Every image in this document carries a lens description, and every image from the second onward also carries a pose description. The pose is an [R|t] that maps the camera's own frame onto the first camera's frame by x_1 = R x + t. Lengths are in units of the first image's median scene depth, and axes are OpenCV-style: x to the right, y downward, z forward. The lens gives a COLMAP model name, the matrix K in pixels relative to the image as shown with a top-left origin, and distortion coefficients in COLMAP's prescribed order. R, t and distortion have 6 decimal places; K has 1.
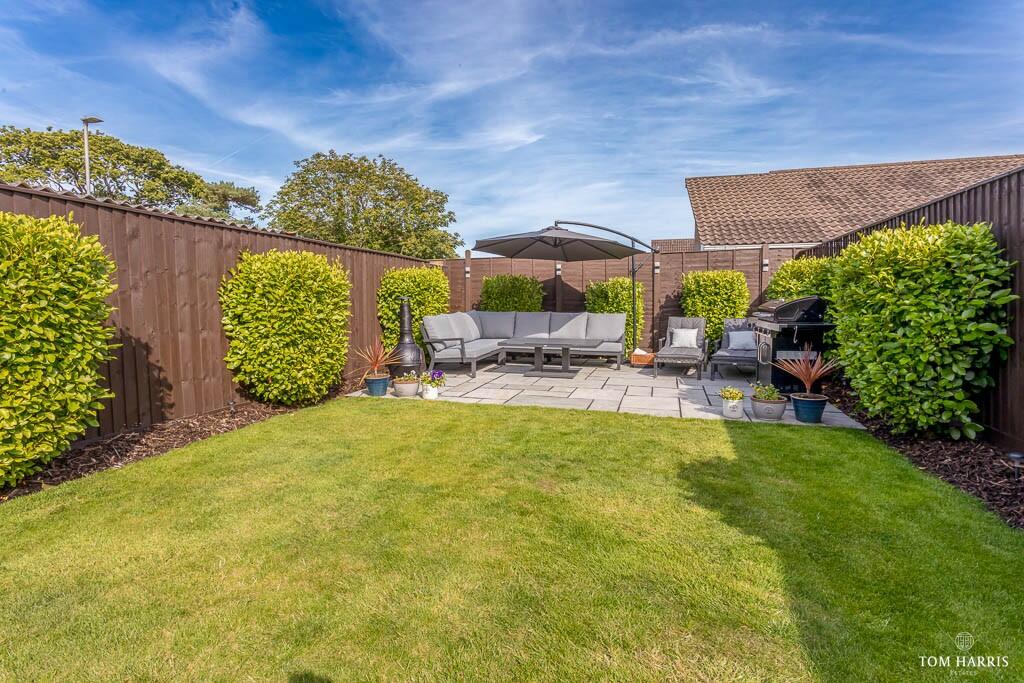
lens RADIAL K [[491.7, 0, 508.7], [0, 491.7, 342.8], [0, 0, 1]] dist [-0.018868, 0.006020]
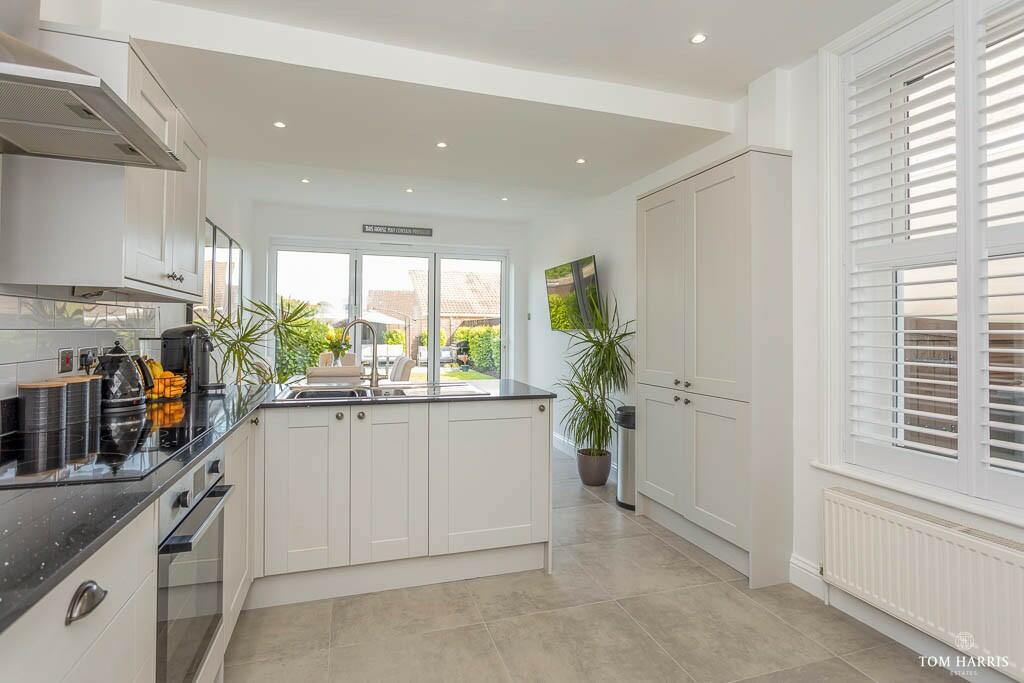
lens RADIAL K [[520.0, 0, 517.2], [0, 520.0, 325.0], [0, 0, 1]] dist [-0.004037, -0.000310]
pose [[0.810833, 0.014612, 0.585096, -0.888489], [0.039953, 0.995975, -0.080240, 0.080066], [-0.583913, 0.088438, 0.806985, -1.570389]]
